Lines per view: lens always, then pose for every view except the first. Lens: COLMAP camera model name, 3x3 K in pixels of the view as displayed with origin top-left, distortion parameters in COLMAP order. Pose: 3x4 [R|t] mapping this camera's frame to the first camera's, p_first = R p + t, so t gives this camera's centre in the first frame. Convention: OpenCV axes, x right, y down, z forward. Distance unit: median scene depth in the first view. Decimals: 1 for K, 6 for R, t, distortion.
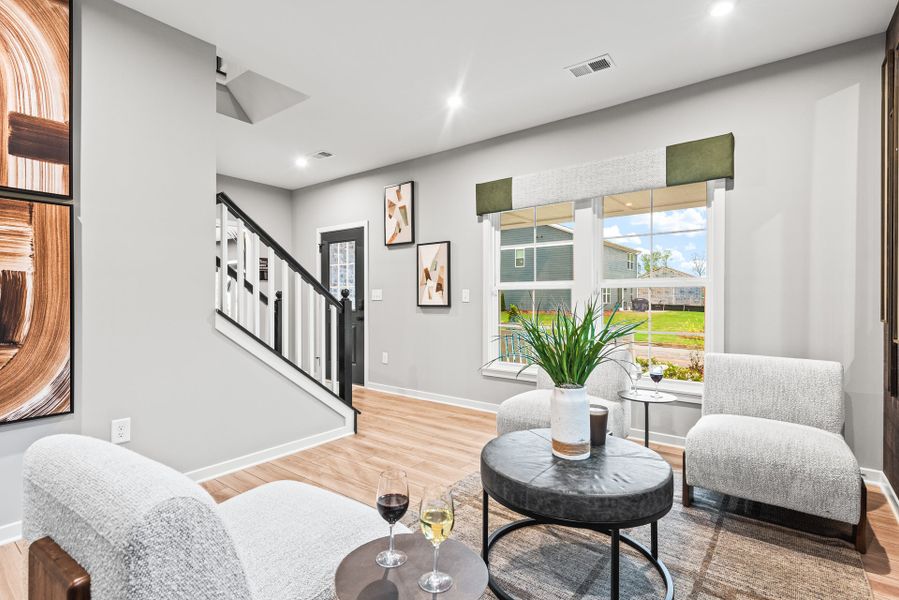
lens RADIAL K [[418.1, 0, 449.5], [0, 418.1, 300.2], [0, 0, 1]] dist [0.001019, 0.000005]
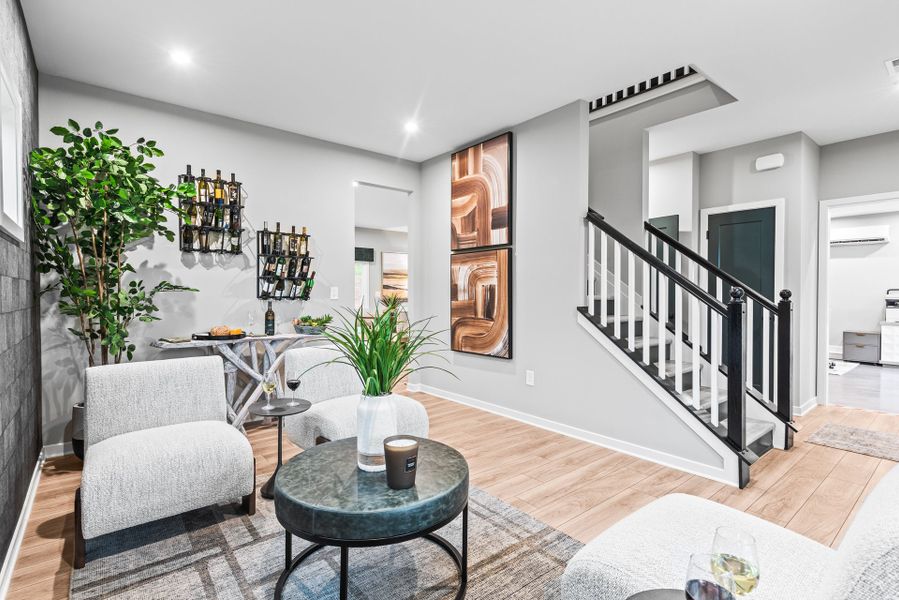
lens RADIAL K [[418.1, 0, 448.7], [0, 418.1, 297.5], [0, 0, 1]] dist [0.001019, 0.000005]
pose [[-0.190548, 0.009089, -0.981636, 1.001573], [-0.005225, 0.999934, 0.010273, -0.024536], [0.981664, 0.007086, -0.190488, 1.117827]]
